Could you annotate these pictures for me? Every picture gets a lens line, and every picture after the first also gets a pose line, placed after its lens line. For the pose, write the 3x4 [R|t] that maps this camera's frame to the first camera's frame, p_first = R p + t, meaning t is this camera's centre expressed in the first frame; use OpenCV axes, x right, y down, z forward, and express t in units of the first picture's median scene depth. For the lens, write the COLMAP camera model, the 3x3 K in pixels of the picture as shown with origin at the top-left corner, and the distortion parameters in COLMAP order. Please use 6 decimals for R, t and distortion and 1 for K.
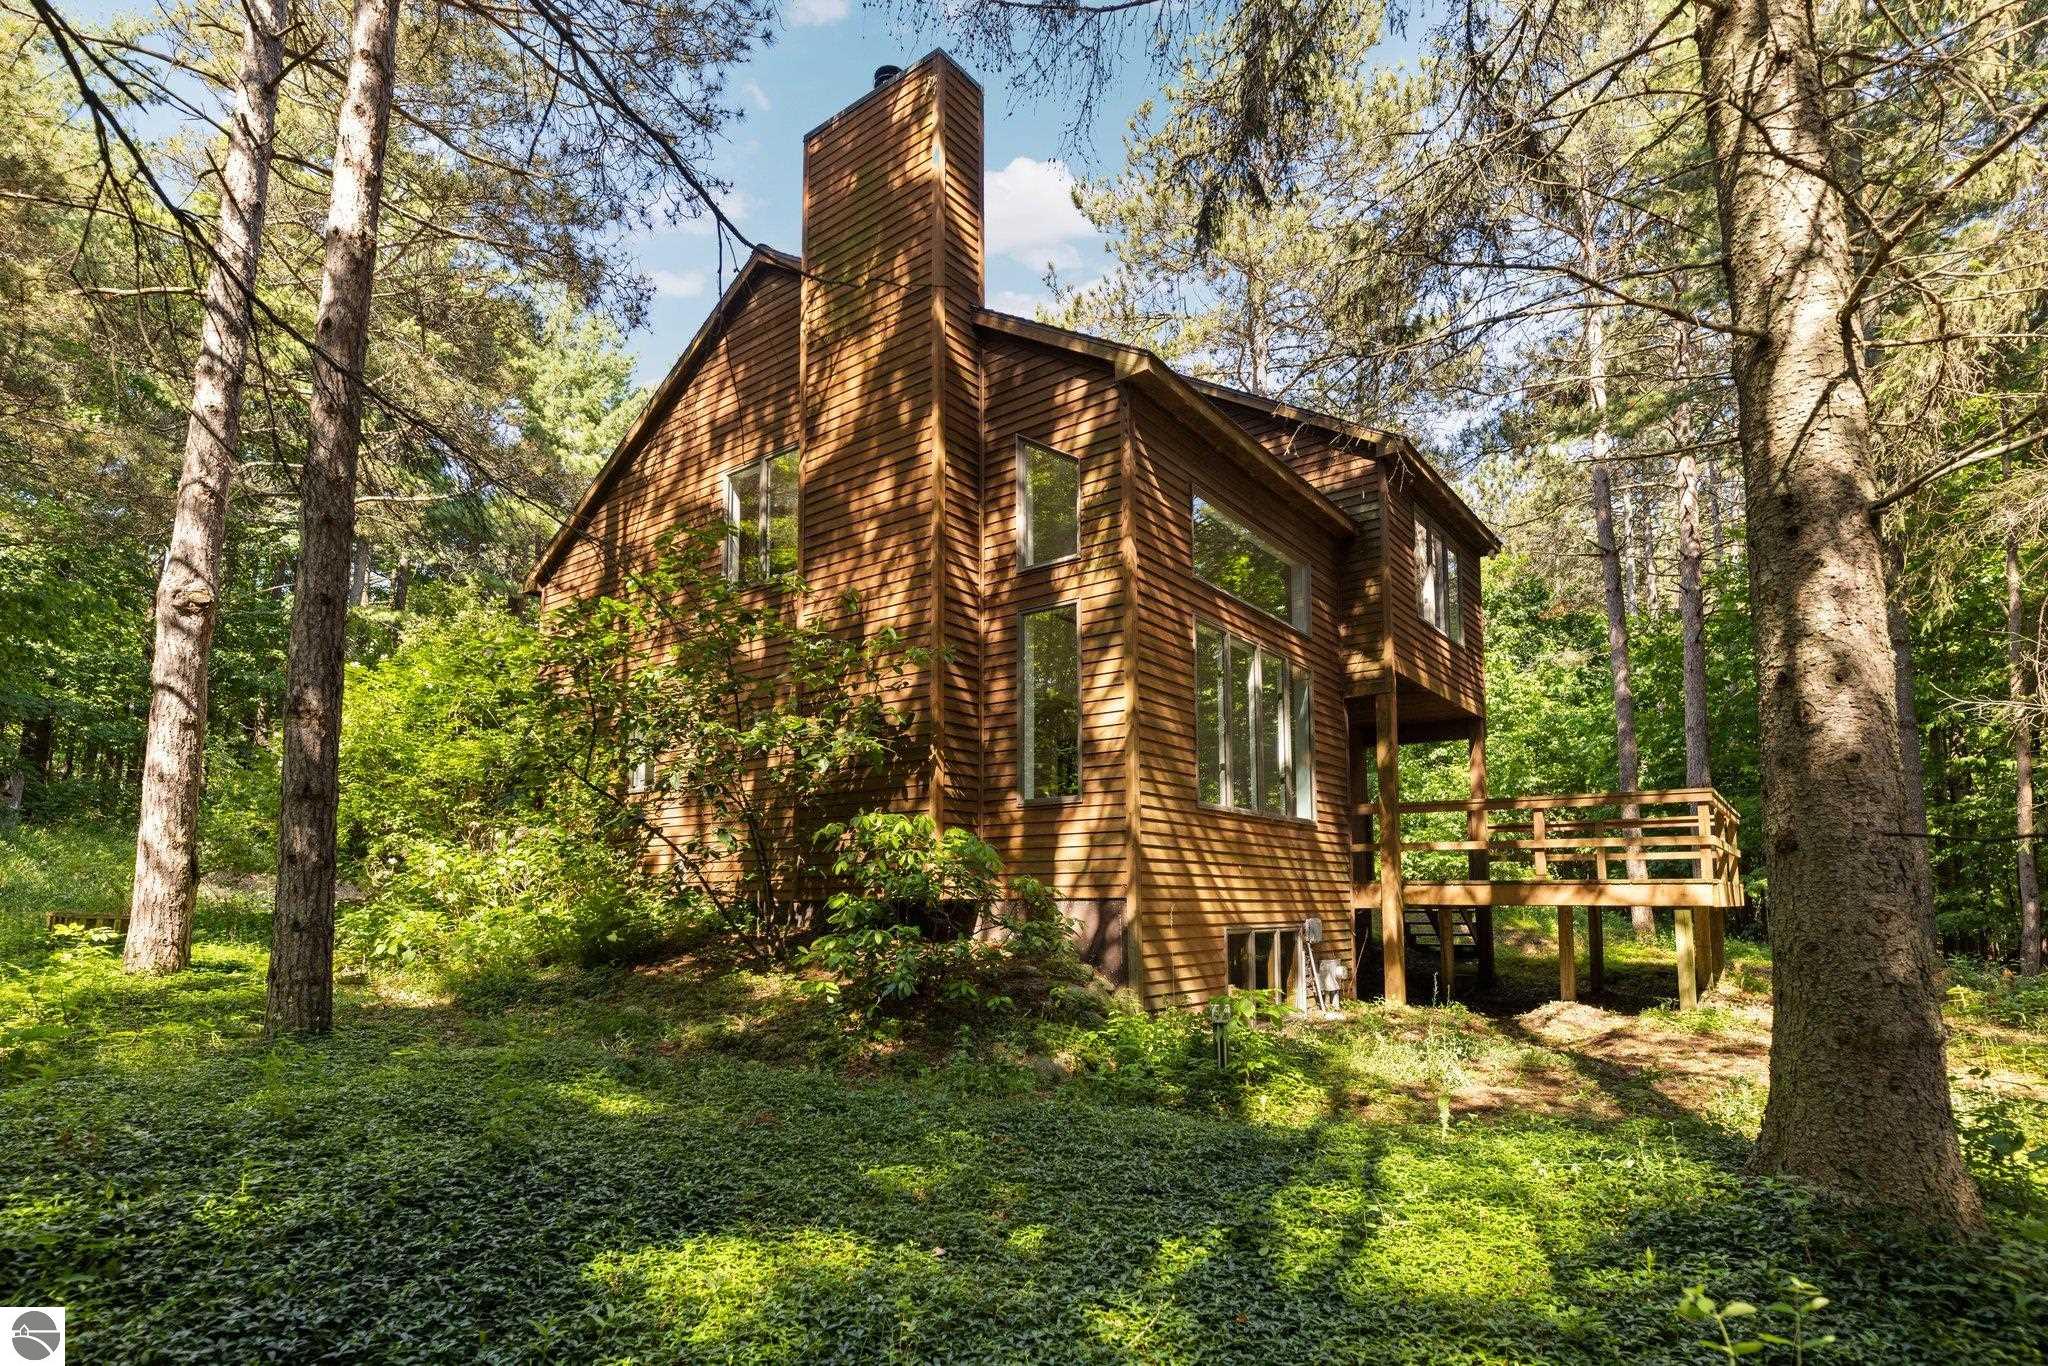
lens RADIAL K [[1051.2, 0, 1023.6], [0, 1051.2, 840.4], [0, 0, 1]] dist [0.003599, -0.000226]
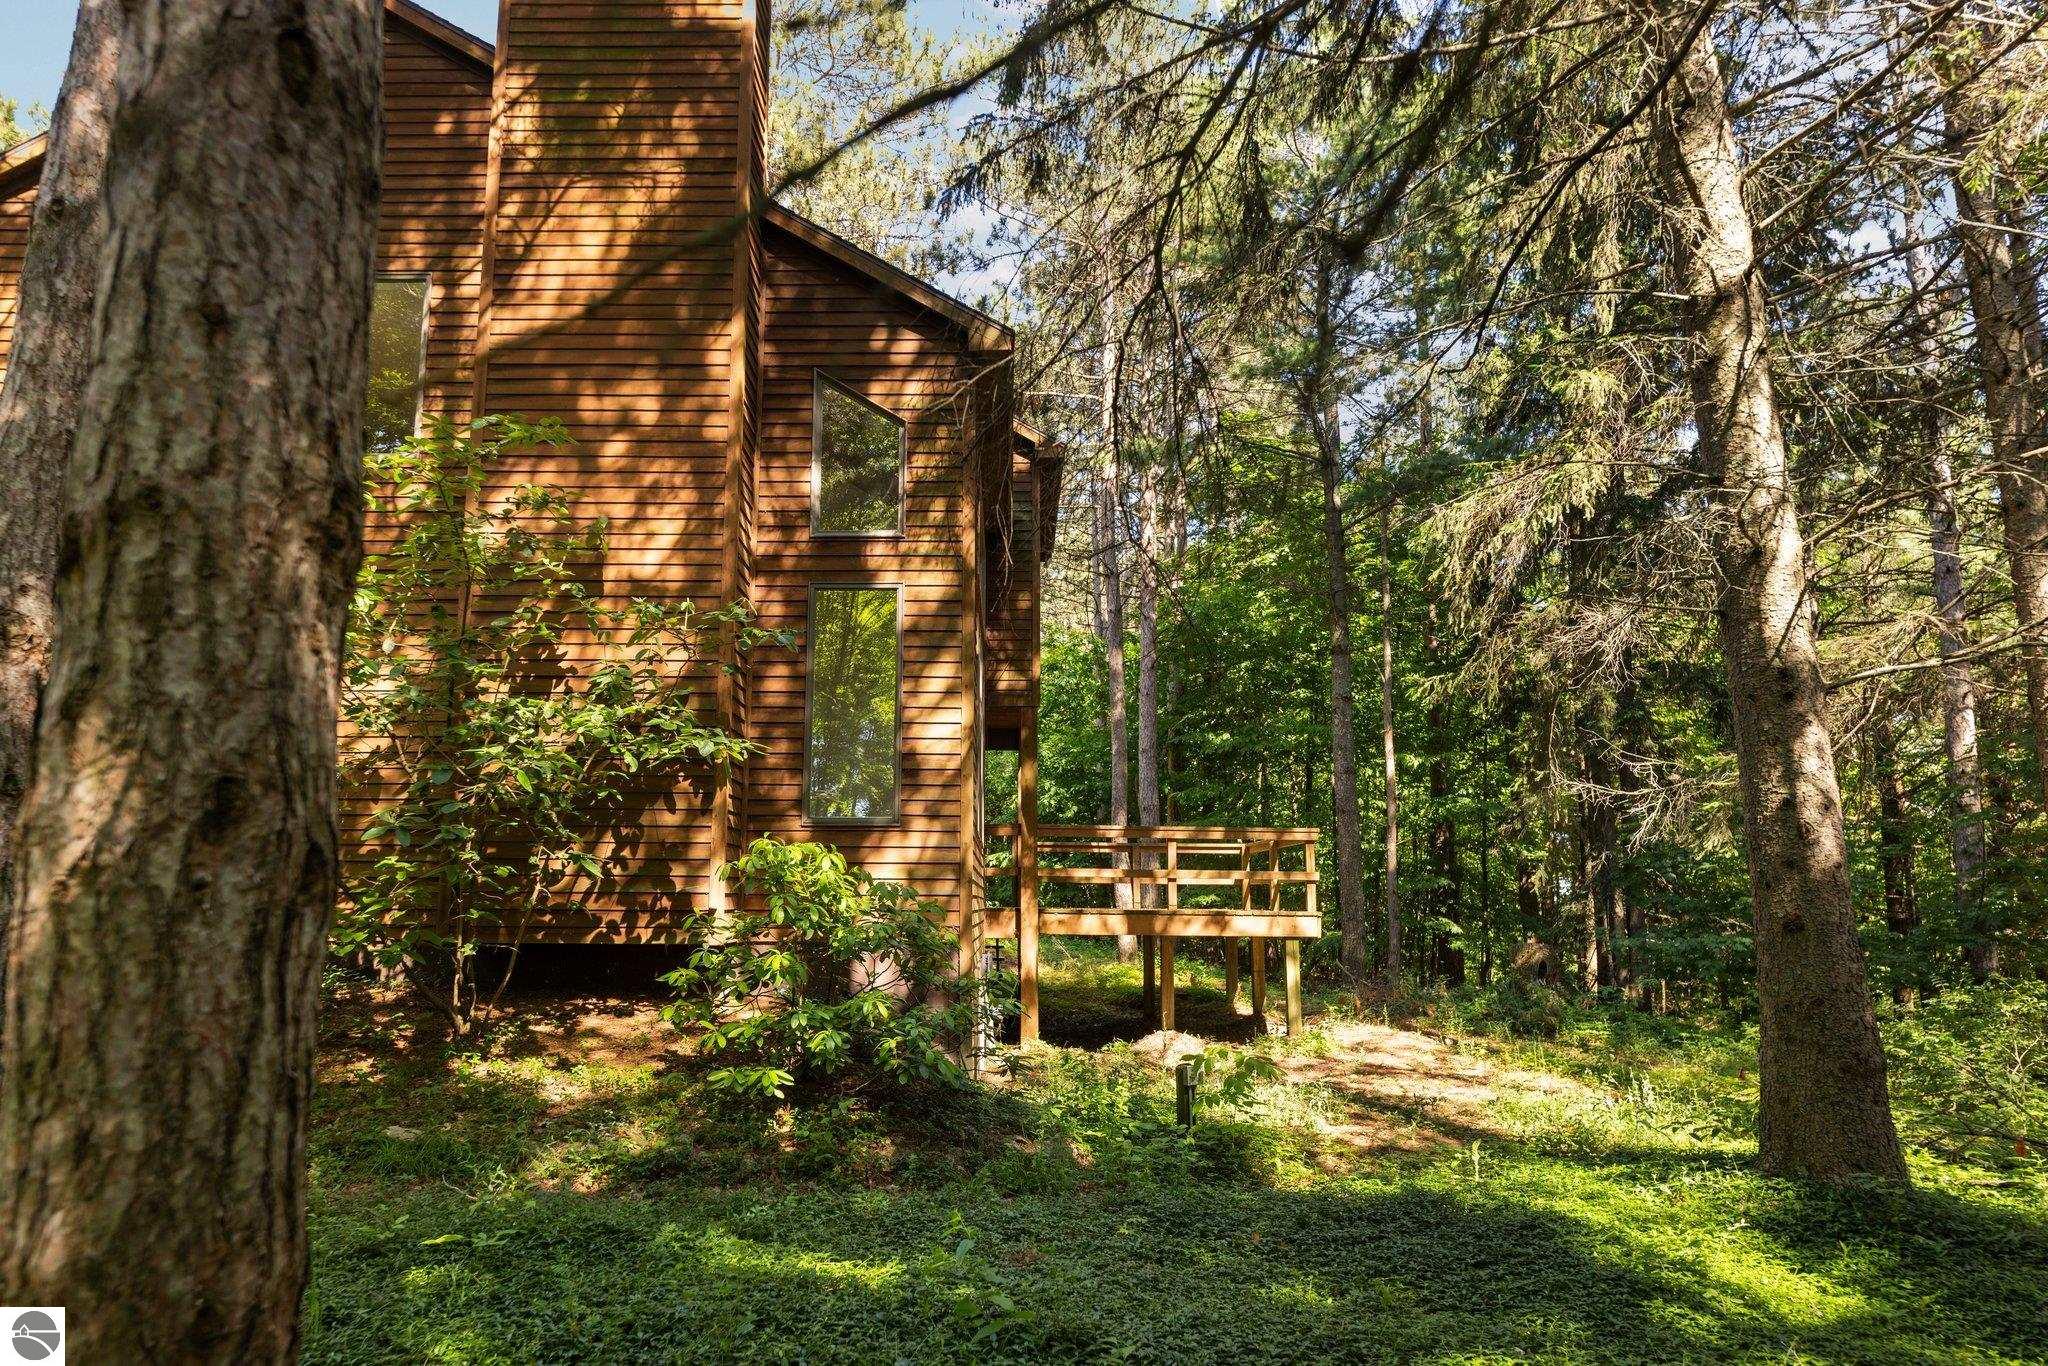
lens RADIAL K [[1293.4, 0, 1028.3], [0, 1293.4, 747.1], [0, 0, 1]] dist [-0.008313, 0.003017]
pose [[0.799248, 0.077637, 0.595966, -0.455806], [-0.042114, 0.996419, -0.073324, -0.026502], [-0.599524, 0.033506, 0.799655, 0.107438]]
